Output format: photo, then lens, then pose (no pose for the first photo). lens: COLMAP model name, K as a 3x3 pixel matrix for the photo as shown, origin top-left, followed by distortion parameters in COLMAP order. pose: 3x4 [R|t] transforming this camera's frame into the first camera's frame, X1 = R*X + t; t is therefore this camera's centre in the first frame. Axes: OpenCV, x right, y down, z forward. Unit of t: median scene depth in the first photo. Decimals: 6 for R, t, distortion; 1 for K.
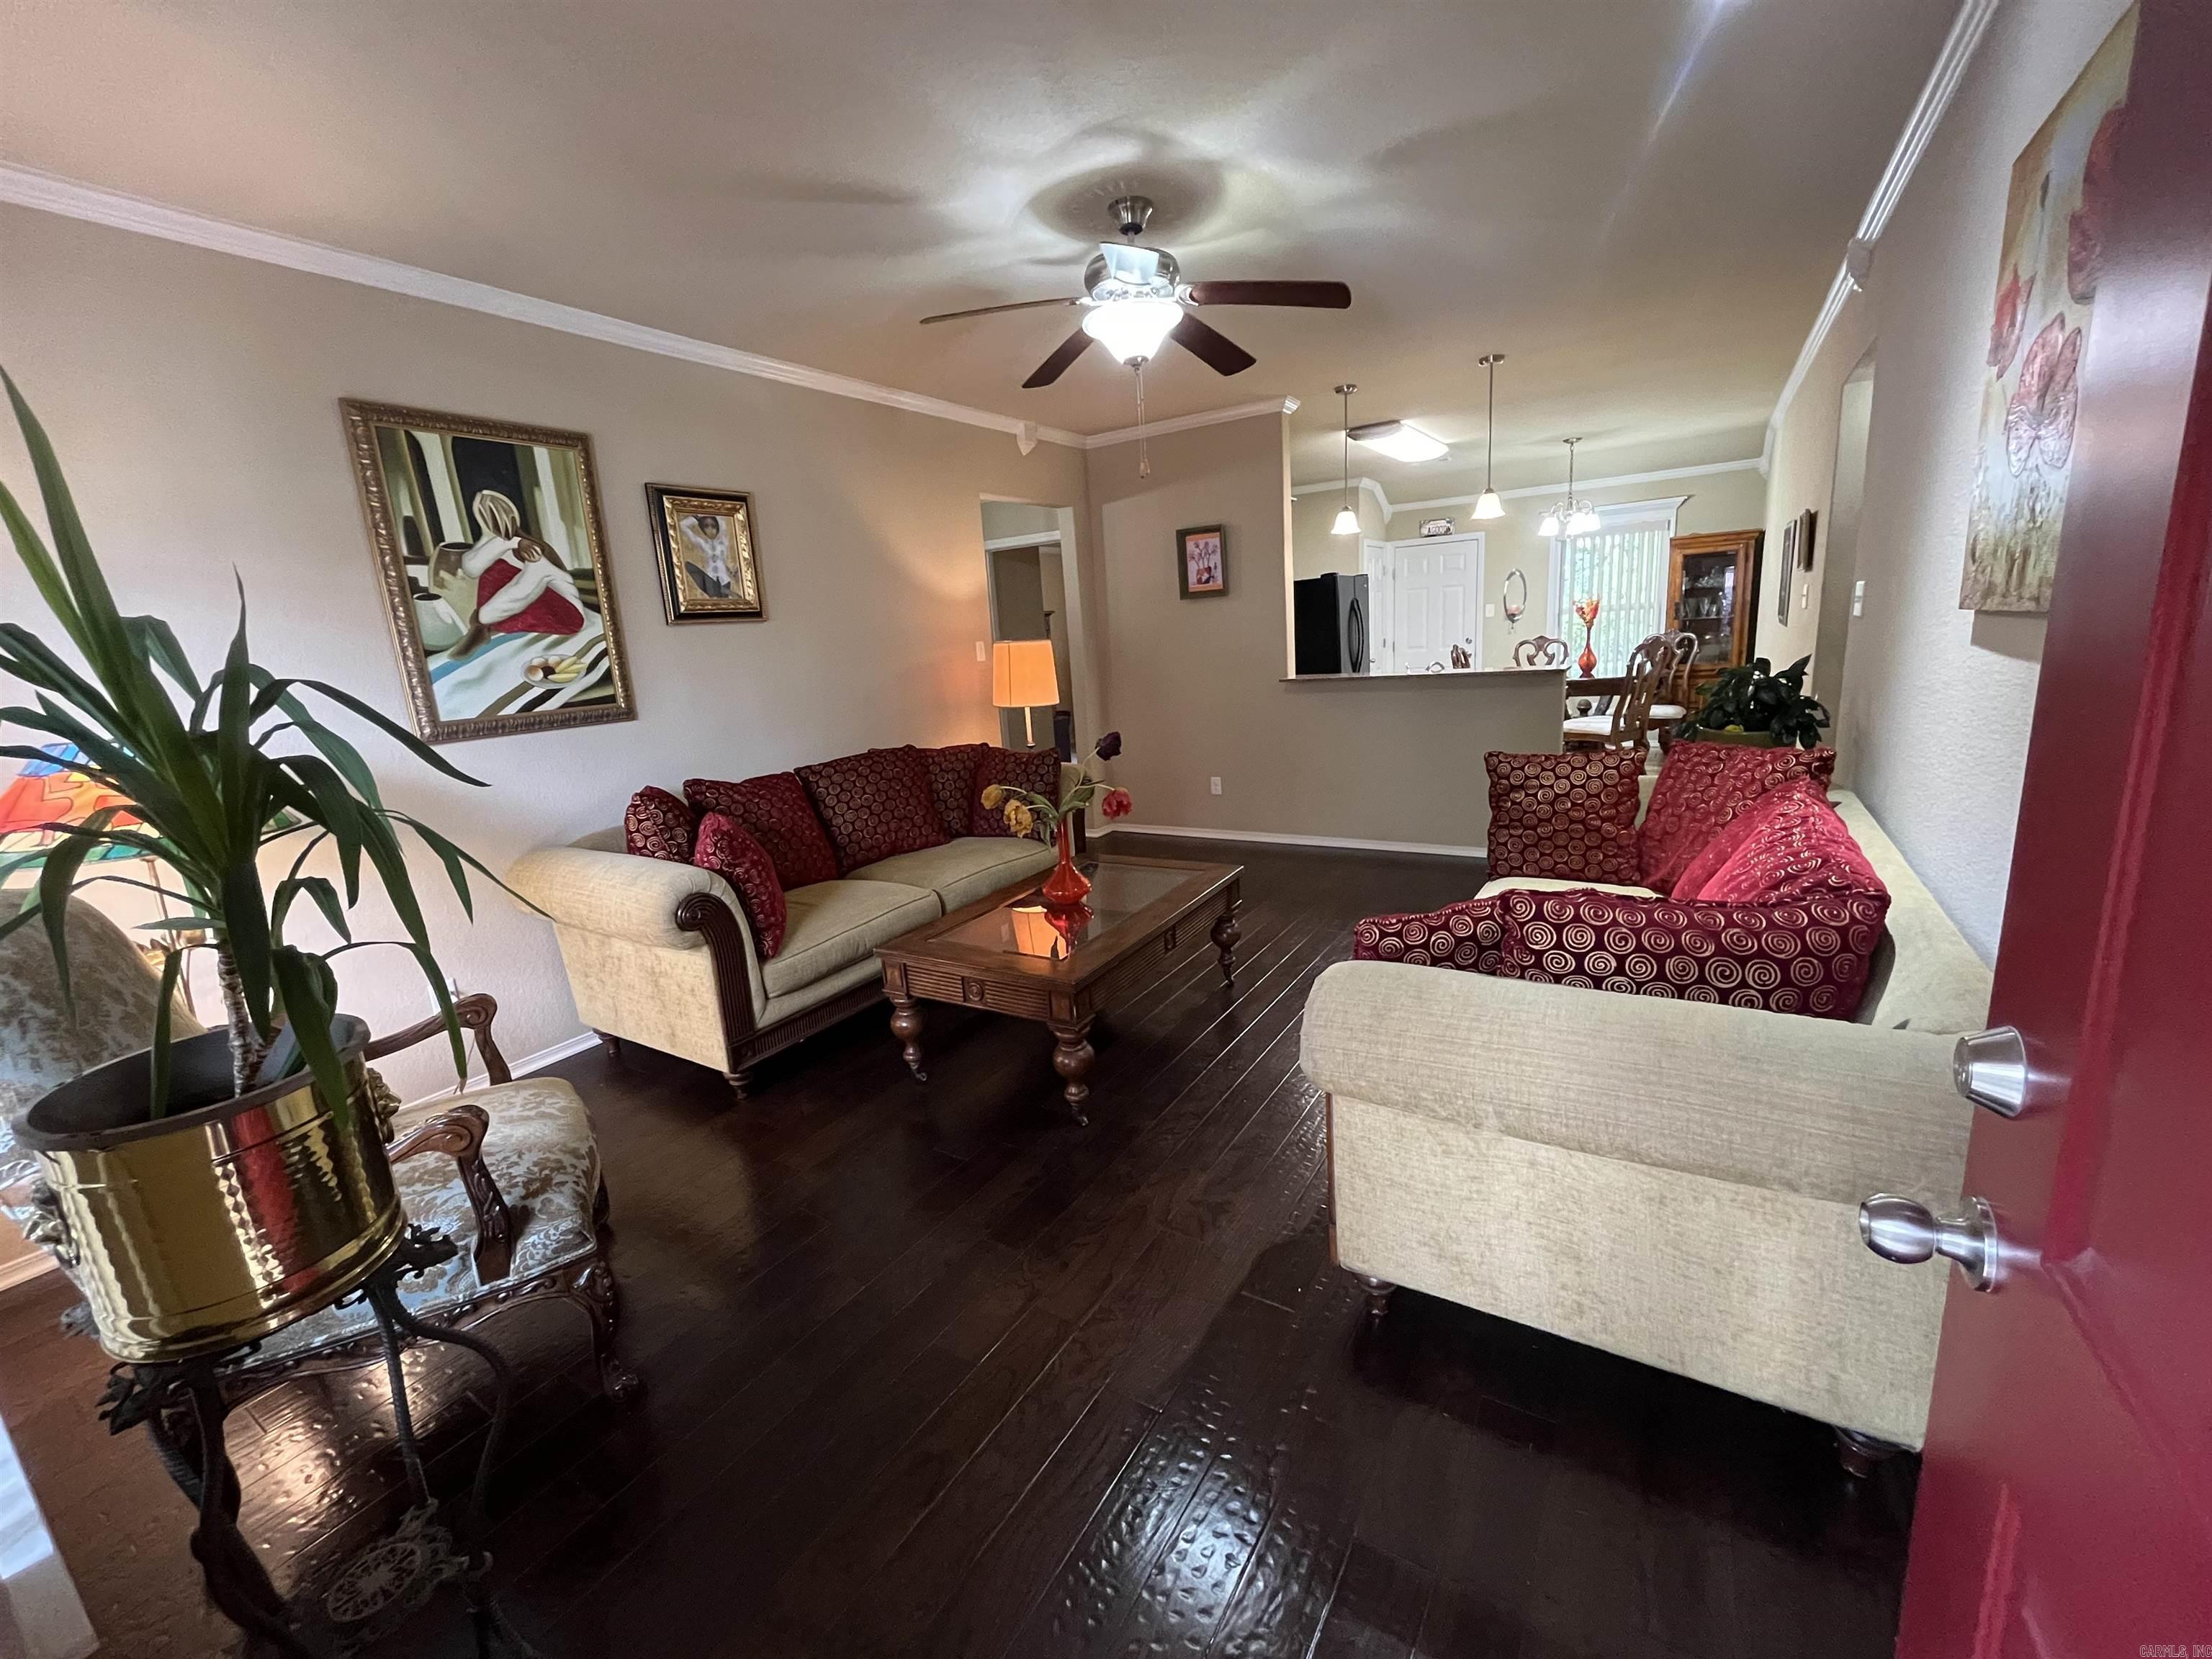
lens RADIAL K [[900.2, 0, 1108.3], [0, 900.2, 825.4], [0, 0, 1]] dist [-0.001260, 0.000307]
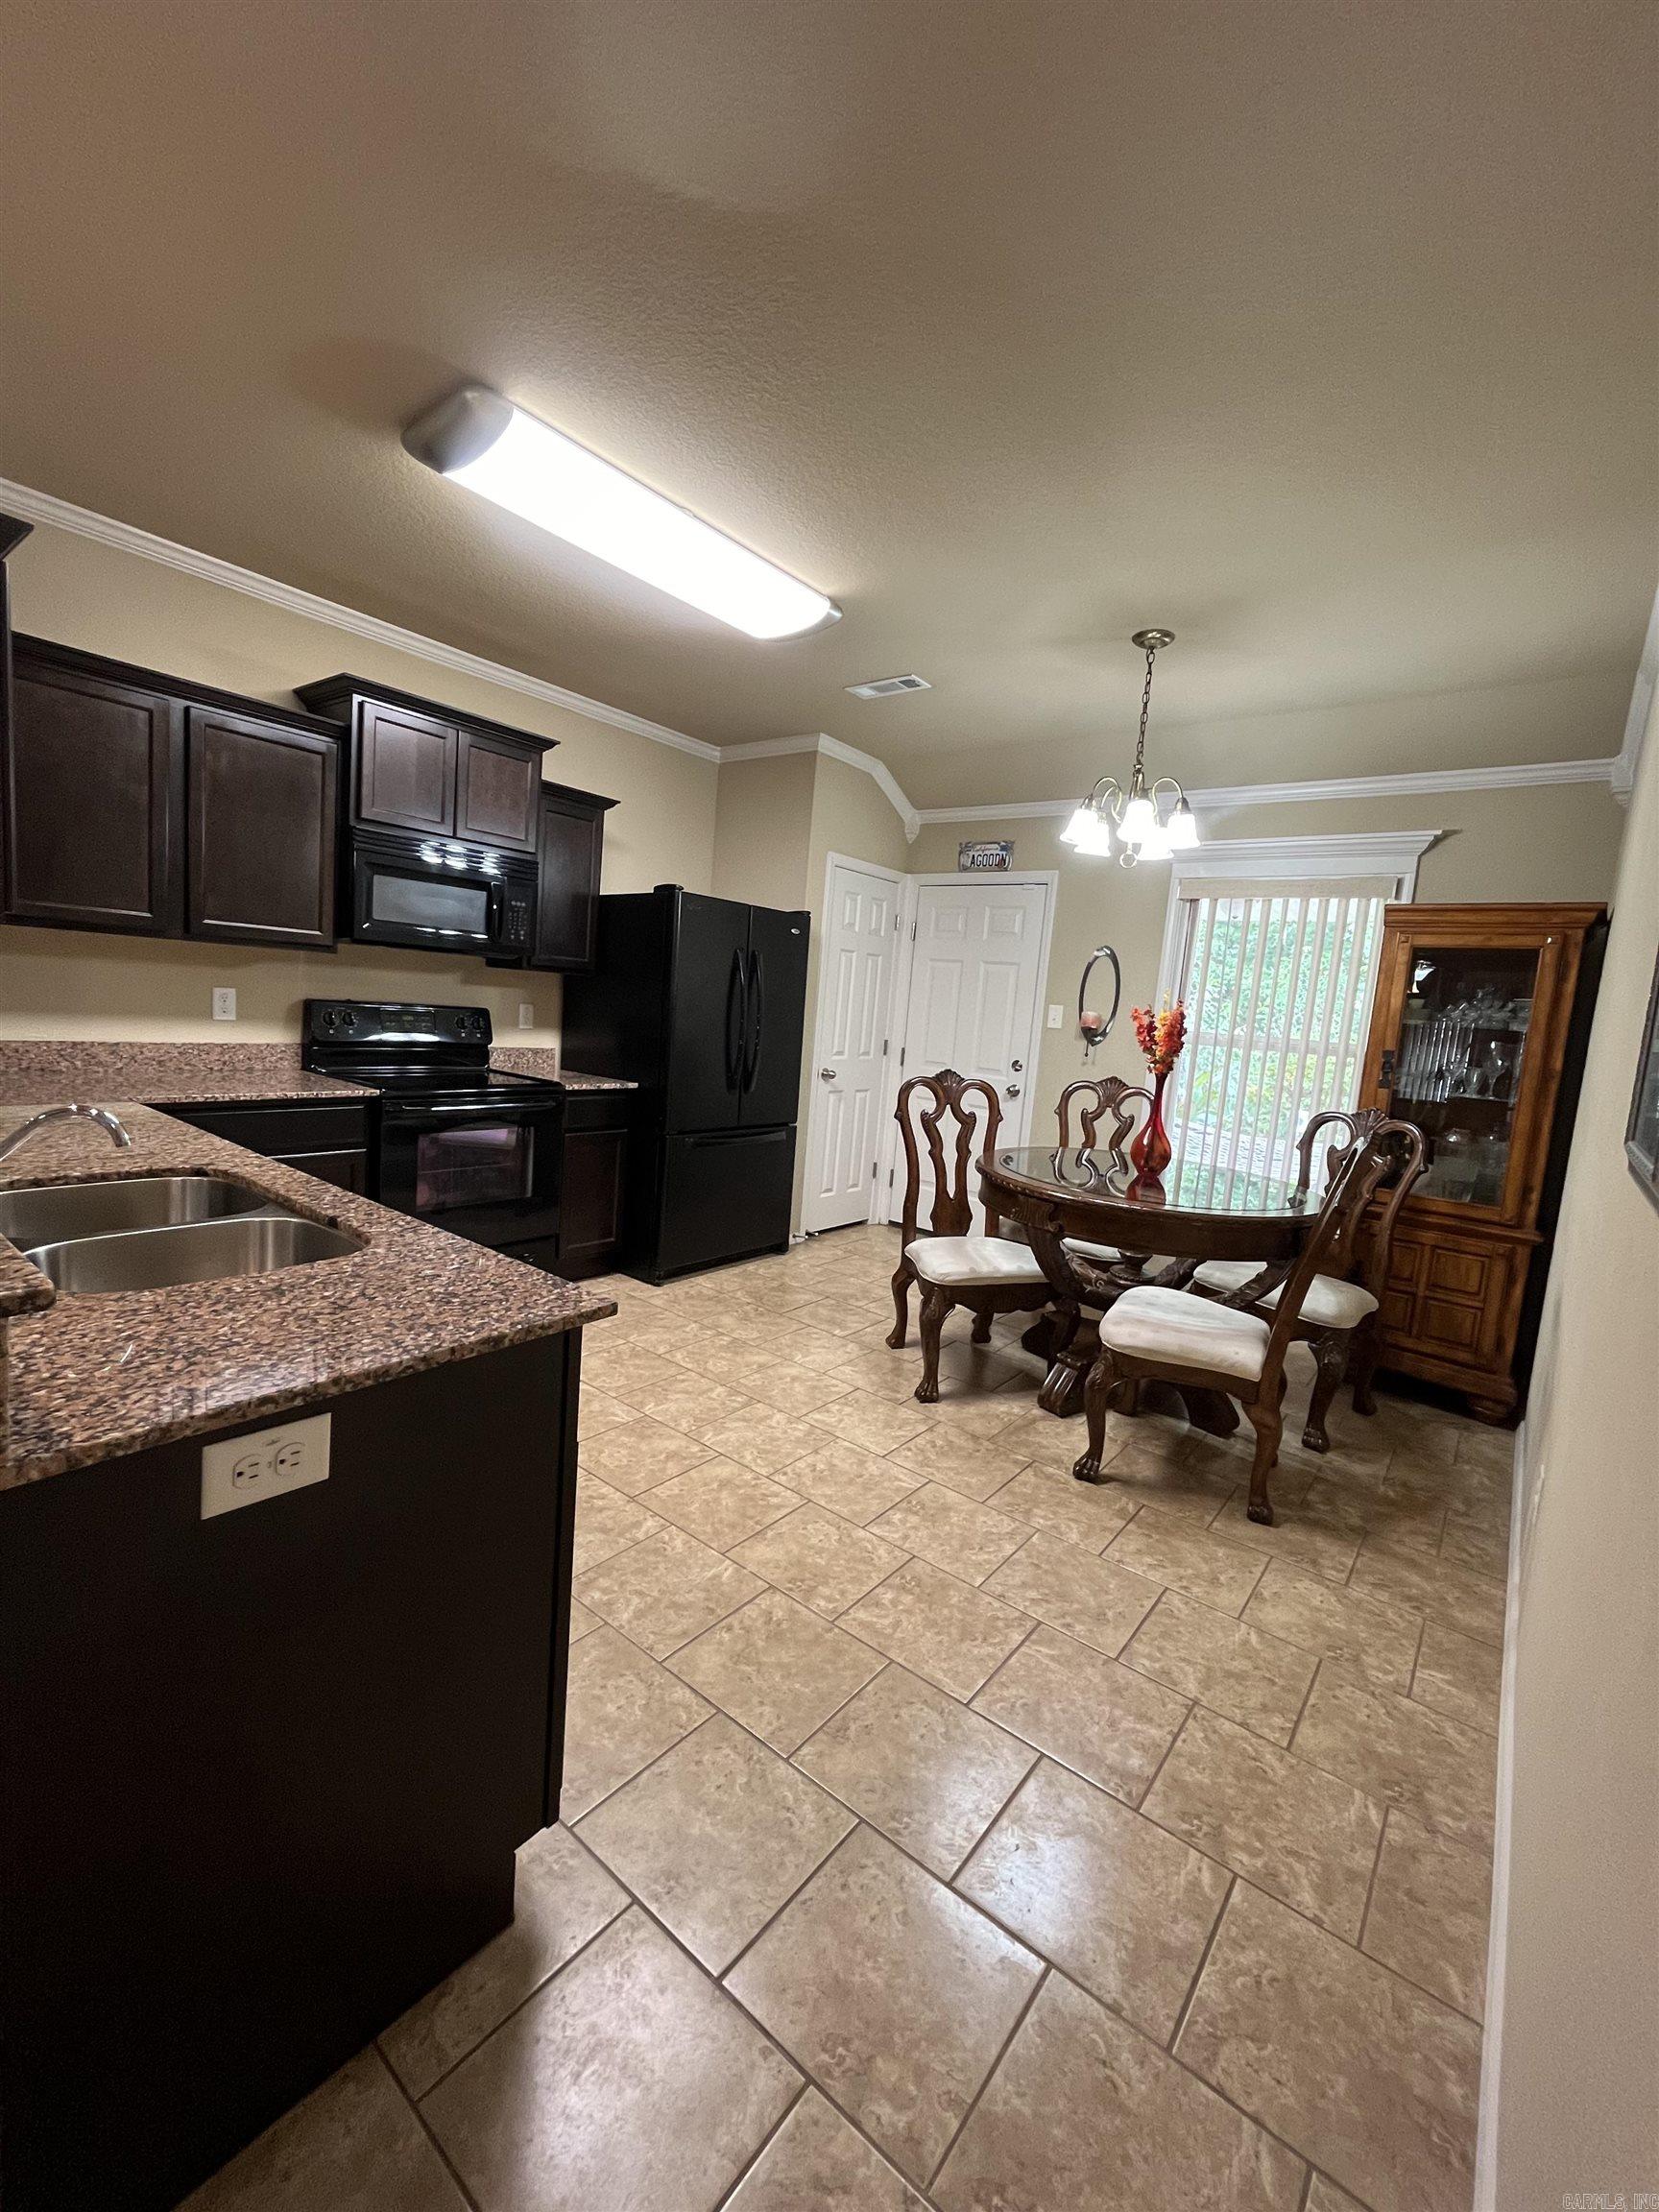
lens RADIAL K [[900.2, 0, 832.8], [0, 900.2, 1110.3], [0, 0, 1]] dist [-0.001260, 0.000307]
pose [[0.983644, 0.158270, -0.085996, 1.042874], [-0.165970, 0.981896, -0.091291, -0.341341], [0.069990, 0.104071, 0.992104, 1.400535]]
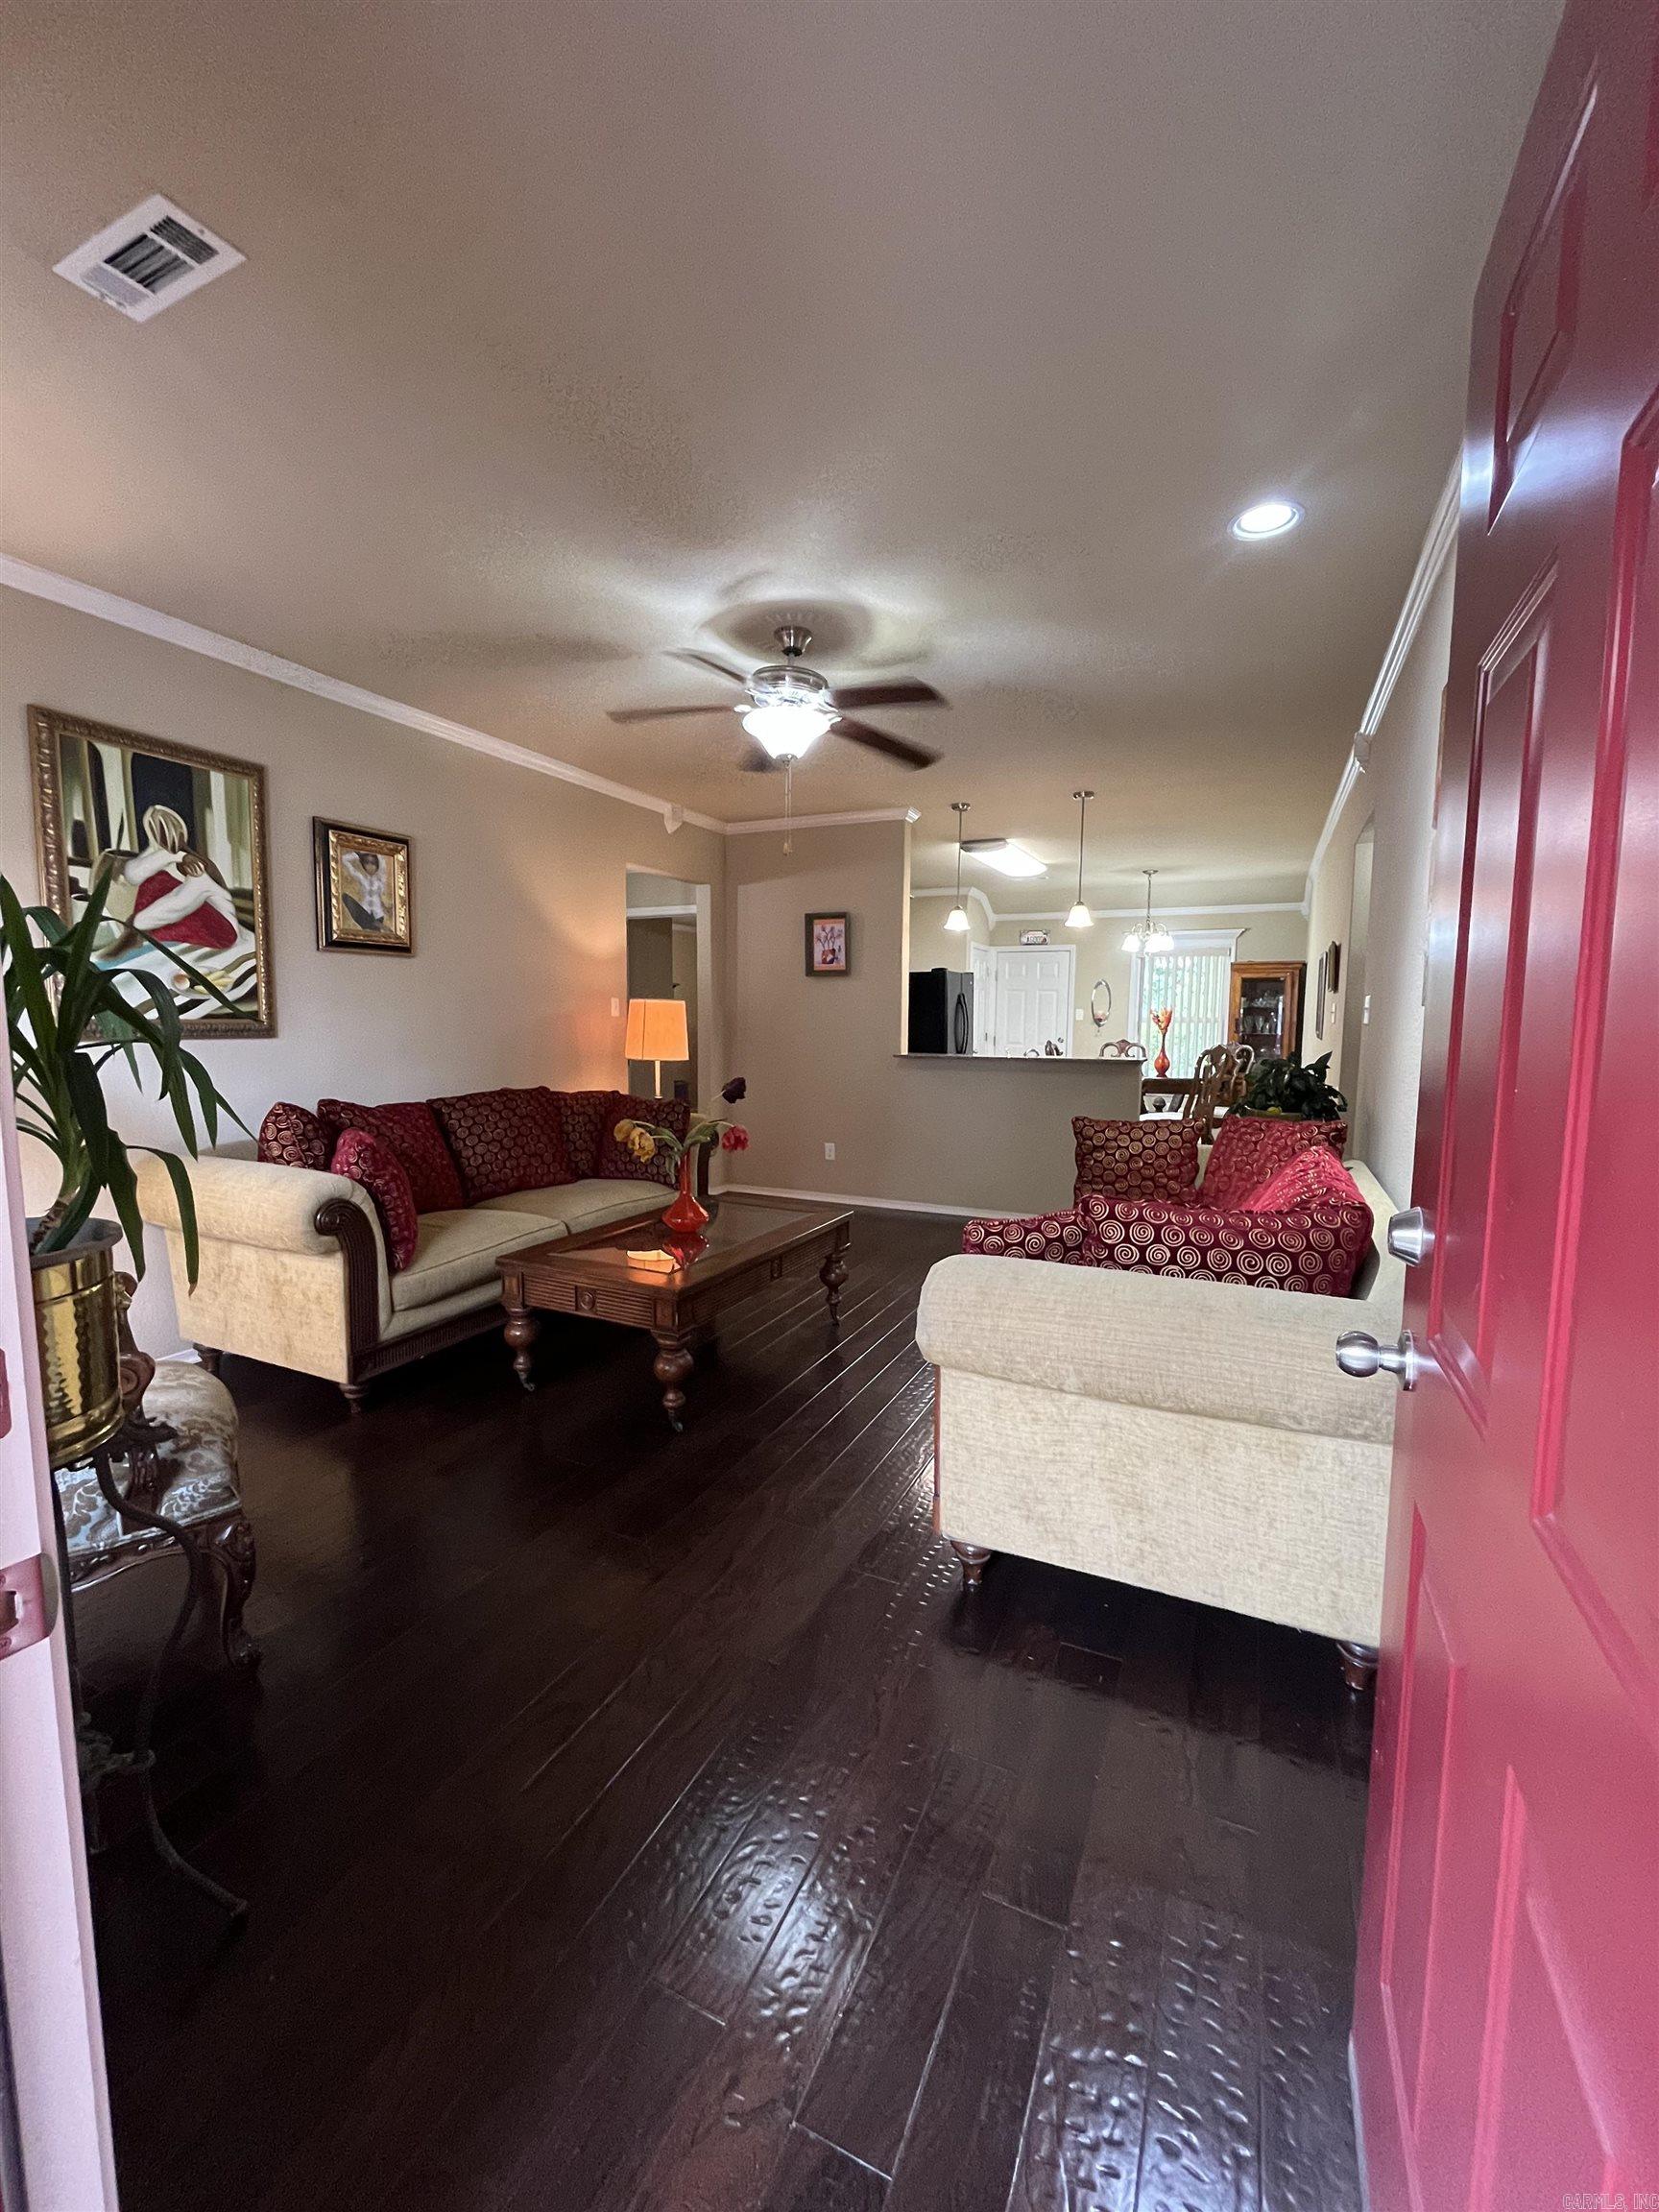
lens RADIAL K [[898.5, 0, 833.2], [0, 898.5, 1105.5], [0, 0, 1]] dist [-0.000305, -0.000084]
pose [[0.989469, 0.062925, 0.130353, -0.032974], [-0.047023, 0.991457, -0.121663, 0.058646], [-0.136895, 0.114252, 0.983975, -0.084699]]
